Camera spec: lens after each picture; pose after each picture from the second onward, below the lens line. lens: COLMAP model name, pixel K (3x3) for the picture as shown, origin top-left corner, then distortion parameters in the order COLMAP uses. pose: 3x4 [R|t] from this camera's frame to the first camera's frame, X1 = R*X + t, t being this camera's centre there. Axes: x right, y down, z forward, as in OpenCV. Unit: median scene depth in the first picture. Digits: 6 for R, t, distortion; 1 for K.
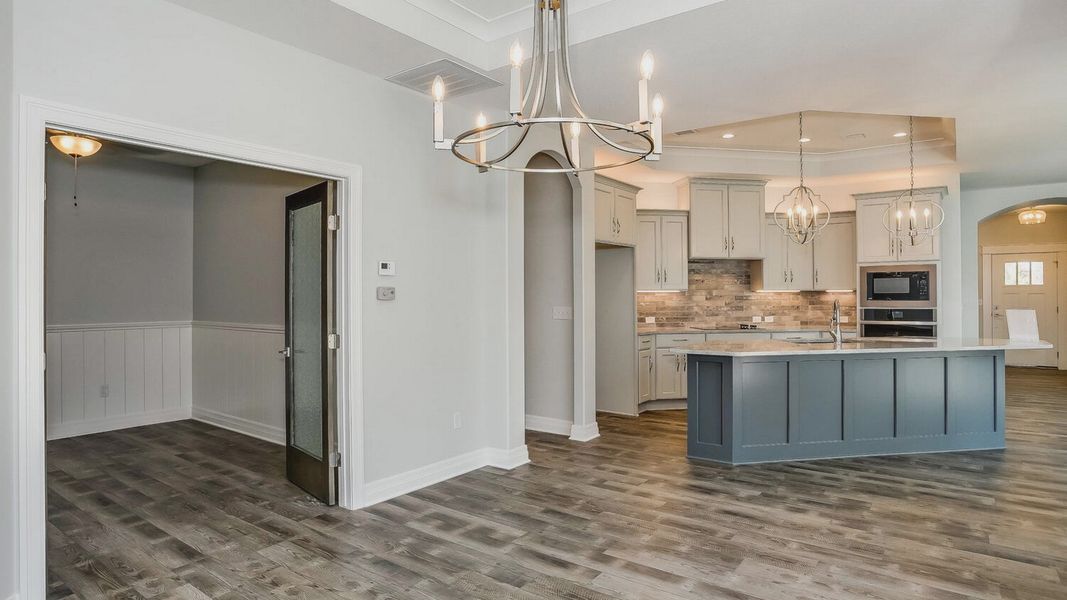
lens RADIAL K [[518.9, 0, 529.6], [0, 518.9, 296.8], [0, 0, 1]] dist [0.022633, 0.000681]
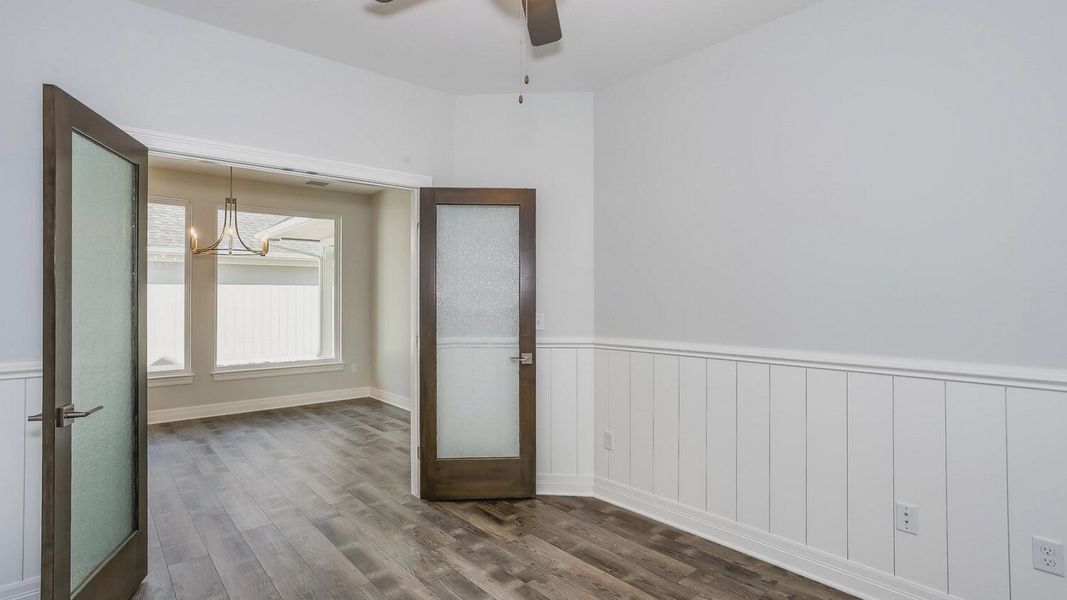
lens RADIAL K [[518.9, 0, 529.6], [0, 518.9, 296.8], [0, 0, 1]] dist [0.022633, 0.000681]
pose [[-0.965249, 0.001794, 0.261325, -1.319018], [0.000690, 0.999990, -0.004318, 0.028516], [-0.261331, -0.003987, -0.965241, 1.913755]]
